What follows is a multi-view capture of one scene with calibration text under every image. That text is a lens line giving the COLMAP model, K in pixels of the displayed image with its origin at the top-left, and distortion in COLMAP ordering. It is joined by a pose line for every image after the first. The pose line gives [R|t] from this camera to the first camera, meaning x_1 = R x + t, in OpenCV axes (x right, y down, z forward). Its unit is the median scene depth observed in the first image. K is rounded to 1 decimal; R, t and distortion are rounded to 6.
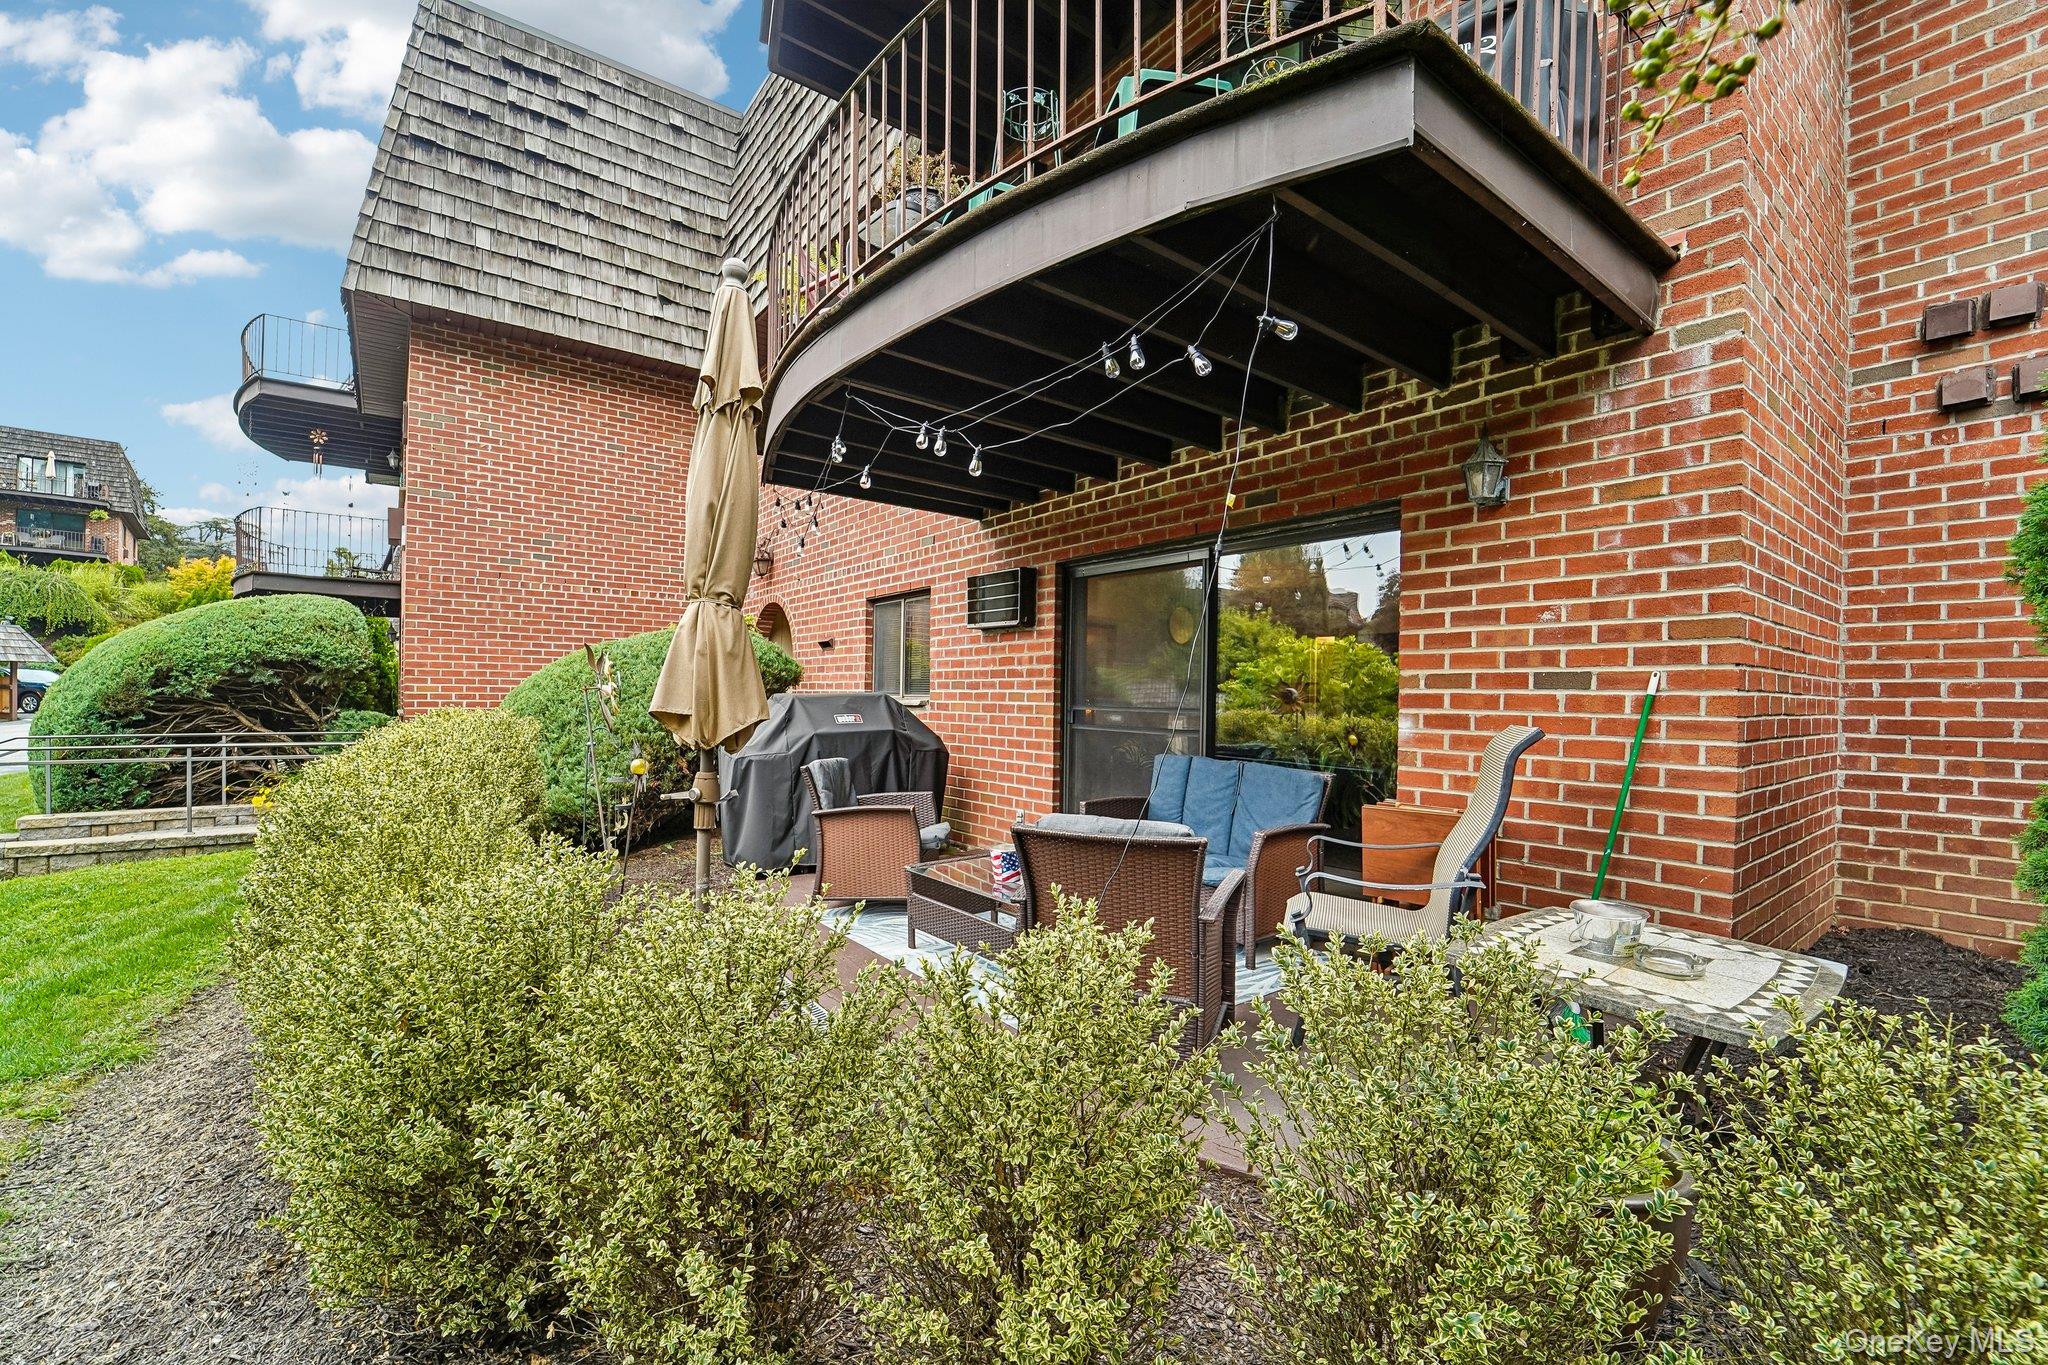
lens RADIAL K [[838.1, 0, 1026.7], [0, 838.1, 684.8], [0, 0, 1]] dist [-0.017415, -0.000750]
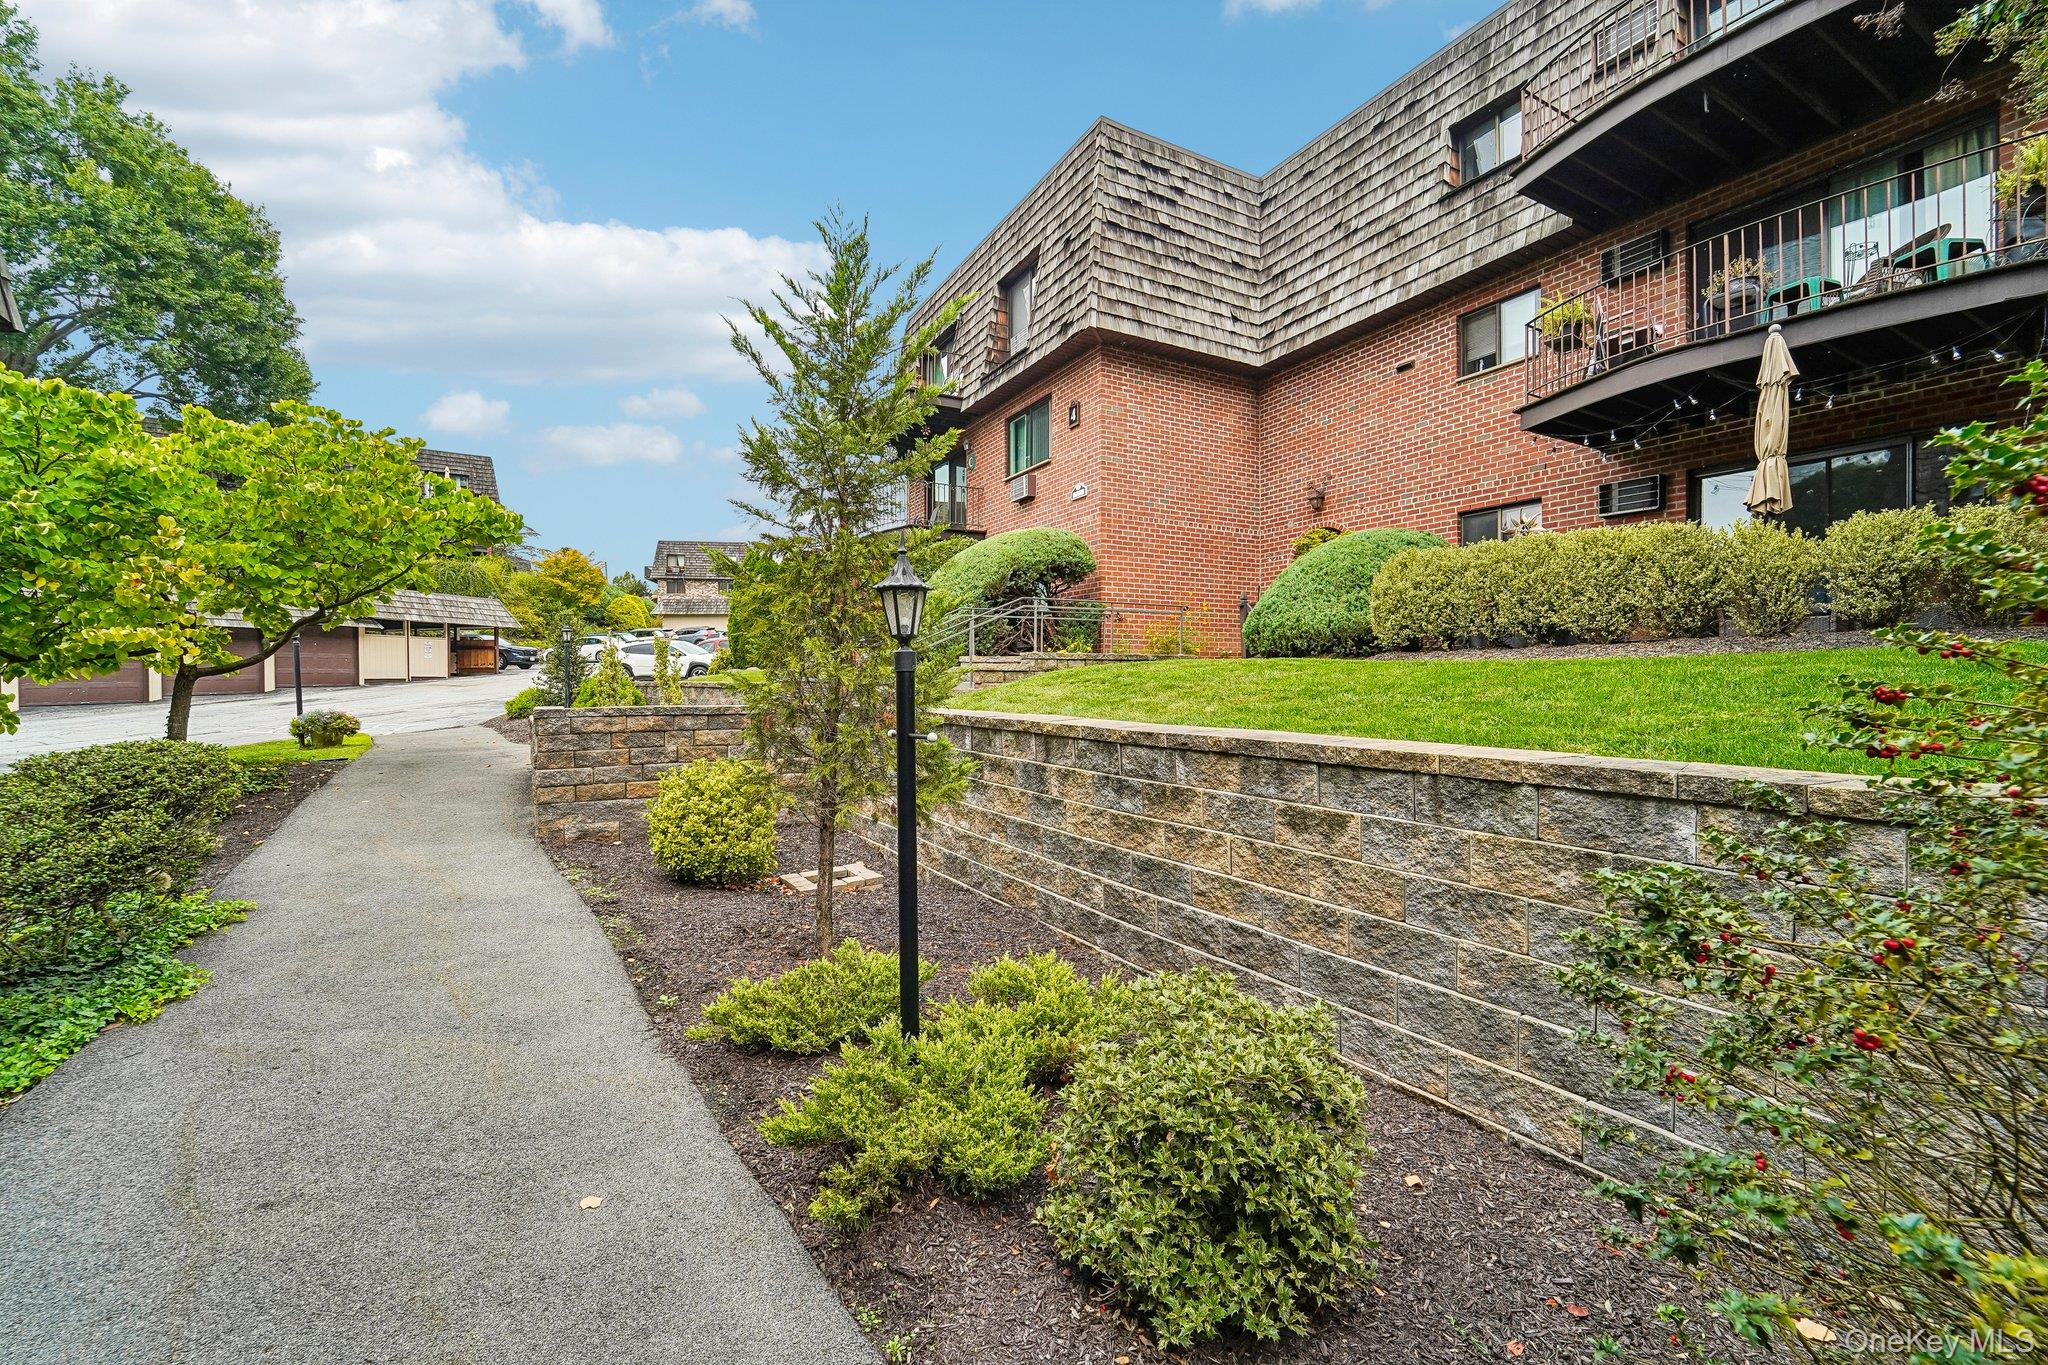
lens RADIAL K [[838.1, 0, 1022.8], [0, 838.1, 685.8], [0, 0, 1]] dist [-0.017415, -0.000750]
pose [[0.989174, -0.010393, -0.146381, -0.616543], [0.013137, 0.999755, 0.017789, 0.141972], [0.146160, -0.019519, 0.989068, -0.501098]]
